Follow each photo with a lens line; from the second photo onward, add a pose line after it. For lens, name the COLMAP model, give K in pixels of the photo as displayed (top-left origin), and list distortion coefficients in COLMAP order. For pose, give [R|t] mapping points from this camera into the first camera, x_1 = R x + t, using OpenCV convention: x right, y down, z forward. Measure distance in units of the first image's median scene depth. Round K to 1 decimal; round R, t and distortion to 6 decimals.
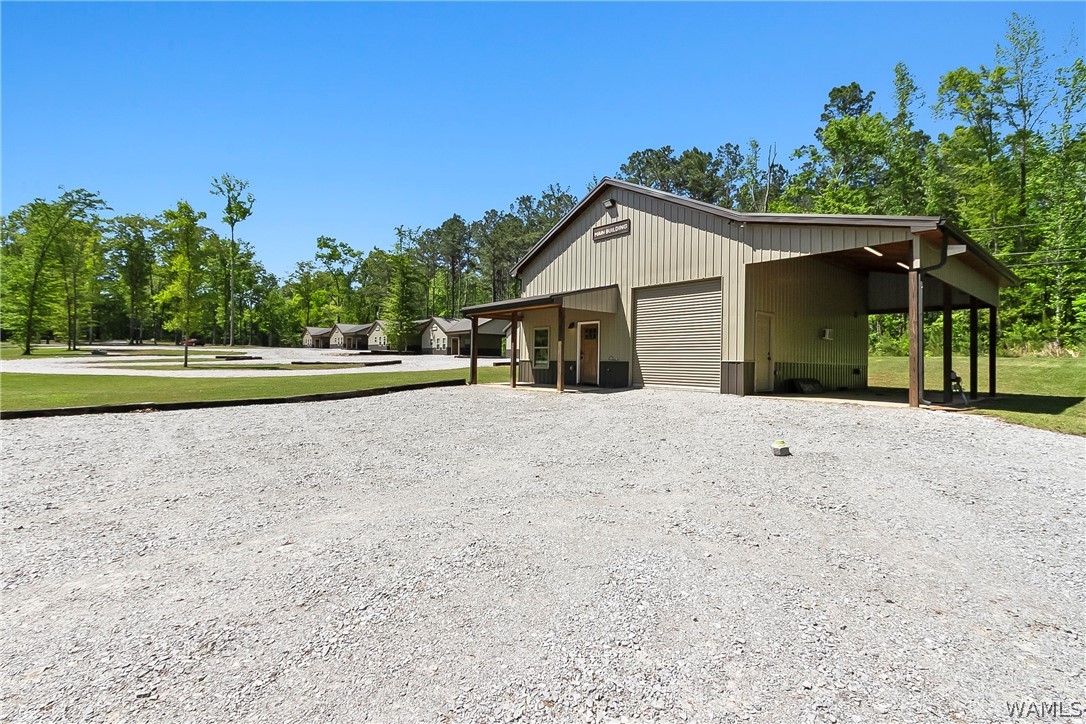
lens RADIAL K [[505.4, 0, 514.0], [0, 505.4, 362.0], [0, 0, 1]] dist [0.001286, -0.000930]
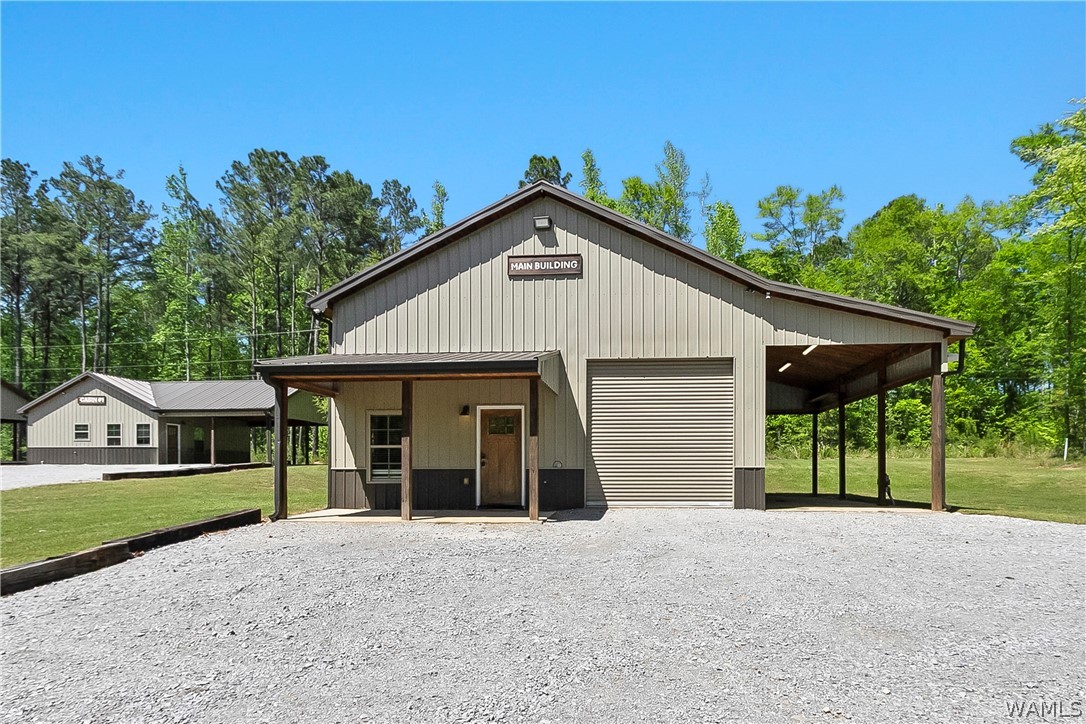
lens RADIAL K [[661.3, 0, 587.8], [0, 661.3, 472.3], [0, 0, 1]] dist [0.003226, 0.000854]
pose [[0.672162, -0.015148, 0.740249, -0.401370], [0.011980, 0.999882, 0.009583, -0.004797], [-0.740308, 0.002427, 0.672264, 0.397153]]
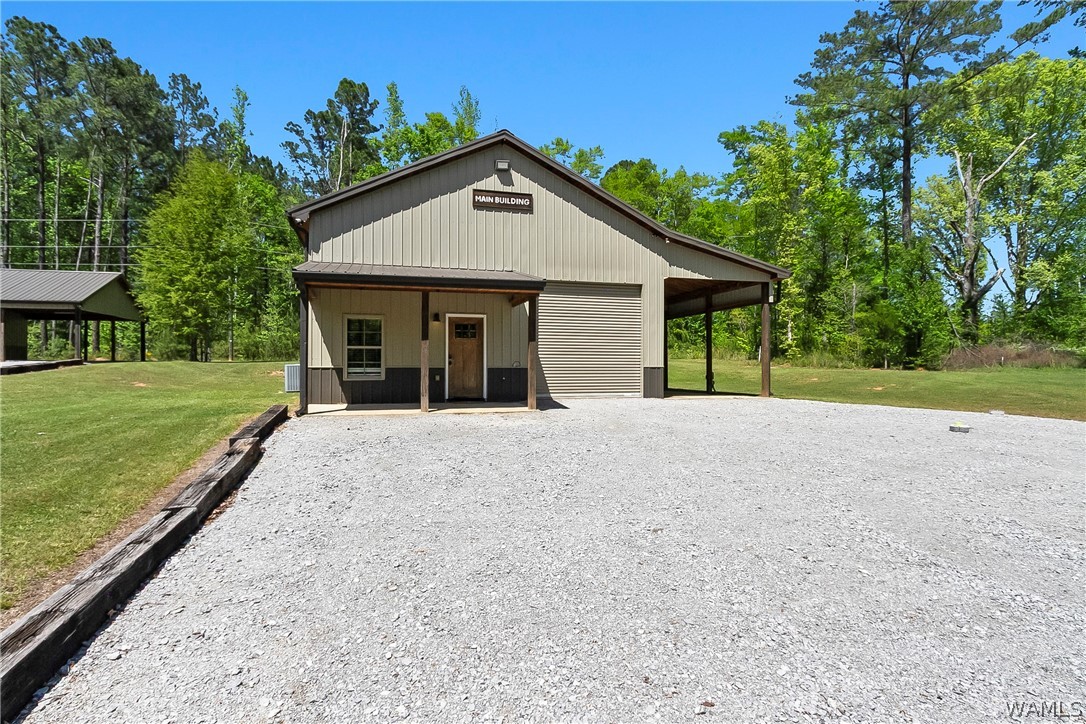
lens RADIAL K [[581.9, 0, 543.0], [0, 581.9, 362.0], [0, 0, 1]] dist [-0.000233, -0.002159]
pose [[0.361021, -0.003781, 0.932550, -0.630808], [0.007271, 0.999973, 0.001240, -0.011044], [-0.932529, 0.006333, 0.361039, 0.623767]]
